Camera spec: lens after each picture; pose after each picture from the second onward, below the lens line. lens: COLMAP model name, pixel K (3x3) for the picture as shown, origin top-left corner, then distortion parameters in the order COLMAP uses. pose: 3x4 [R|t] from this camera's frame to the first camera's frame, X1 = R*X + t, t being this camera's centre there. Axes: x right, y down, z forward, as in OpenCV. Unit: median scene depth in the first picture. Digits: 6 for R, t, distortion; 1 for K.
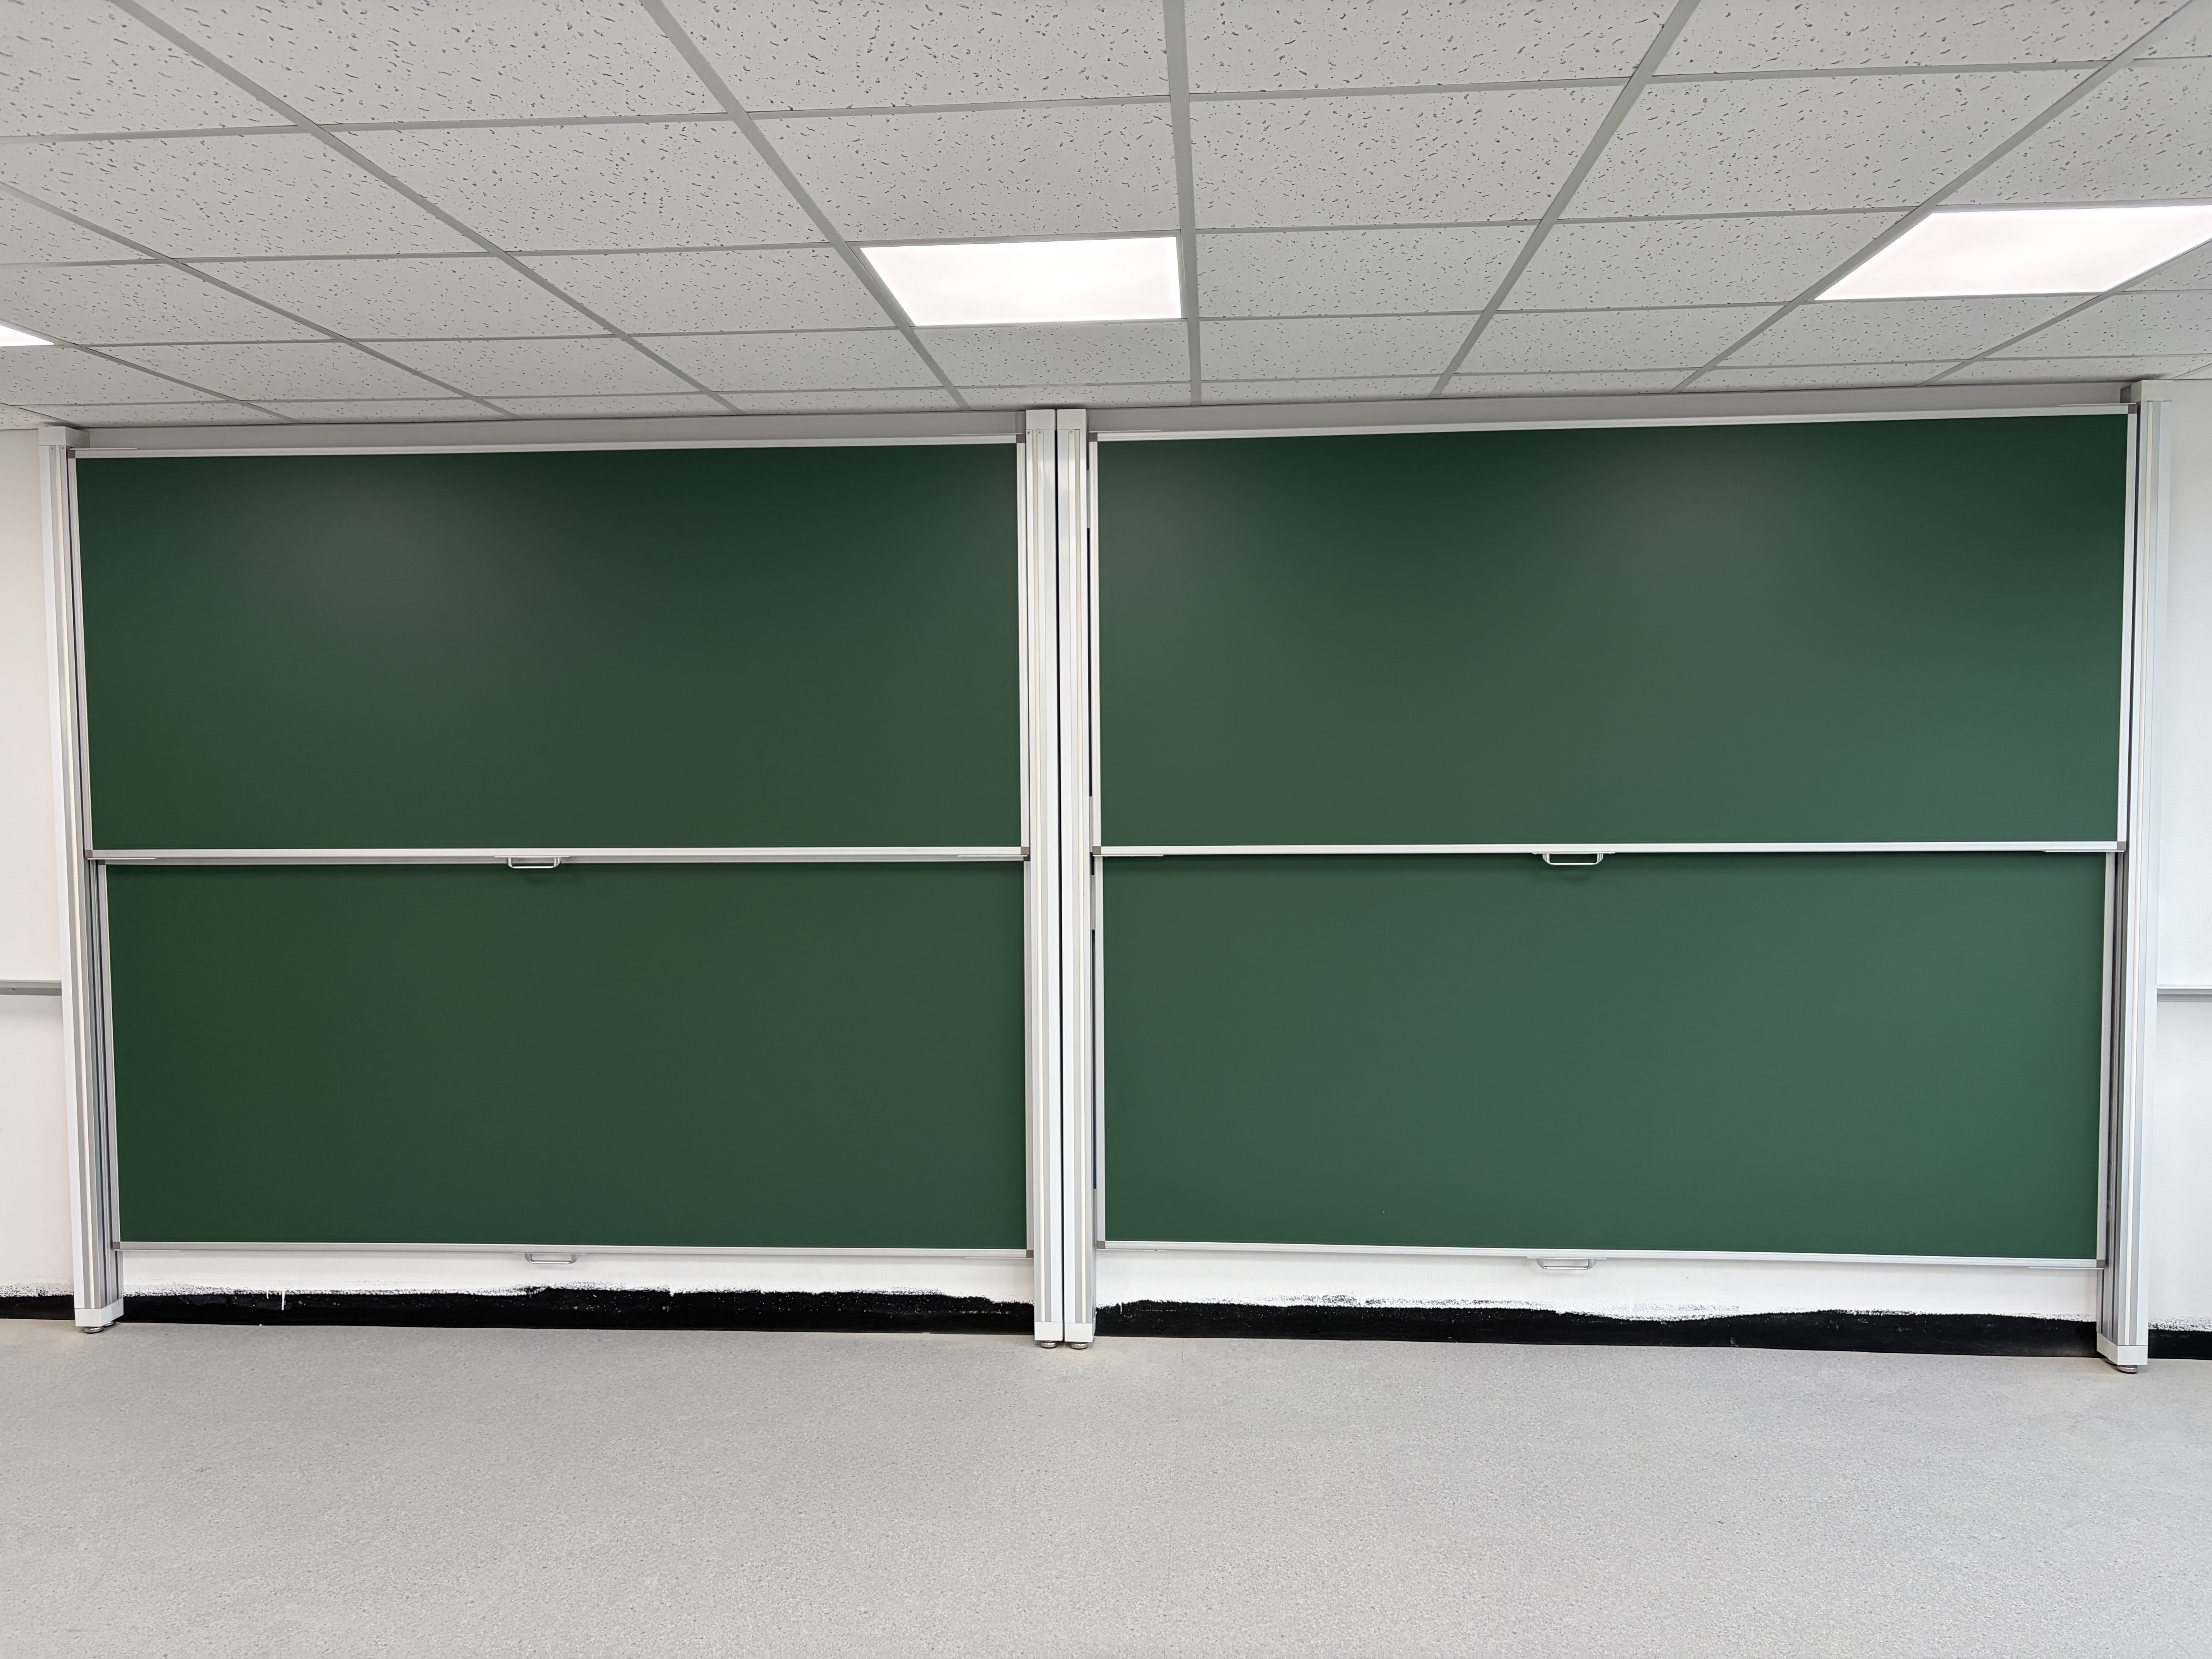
lens RADIAL K [[1731.1, 0, 1106.0], [0, 1731.1, 829.5], [0, 0, 1]] dist [0.084977, -0.099179]
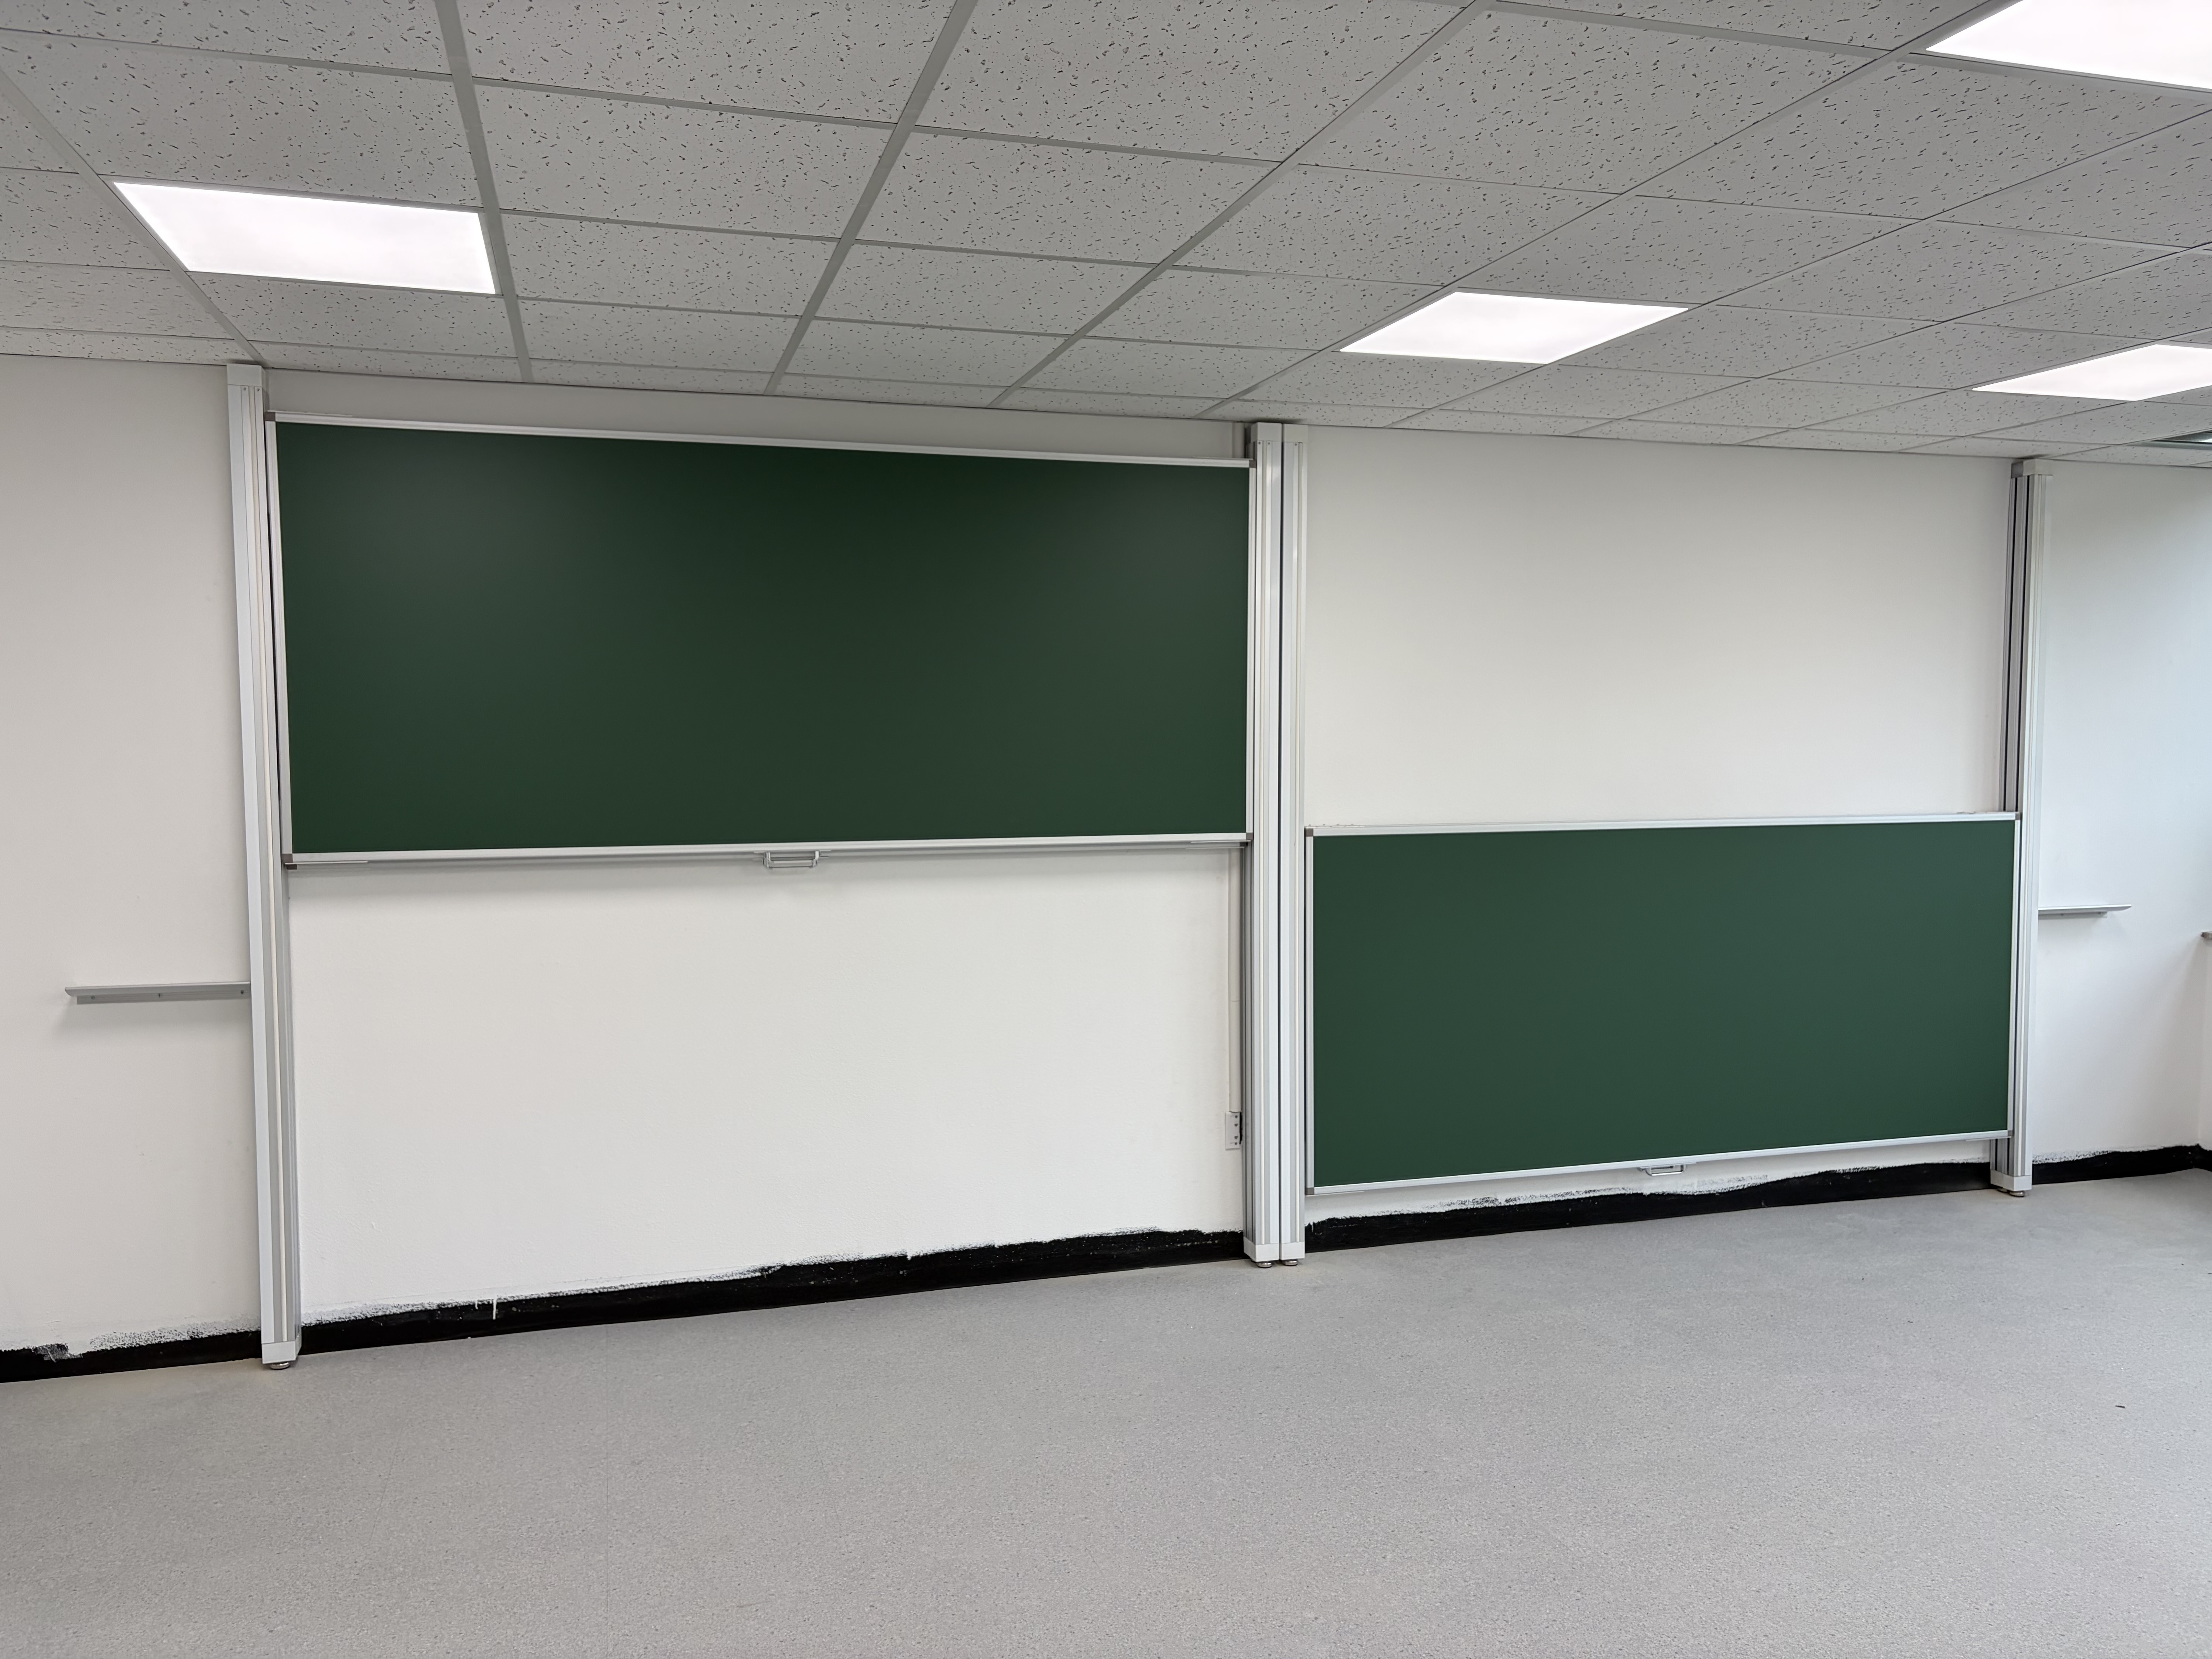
lens RADIAL K [[1728.5, 0, 1098.5], [0, 1728.5, 829.8], [0, 0, 1]] dist [0.091358, -0.105094]
pose [[0.932221, -0.016118, 0.361531, -0.516718], [0.015581, 0.999869, 0.004401, 0.011310], [-0.361555, 0.001530, 0.932350, 0.003880]]
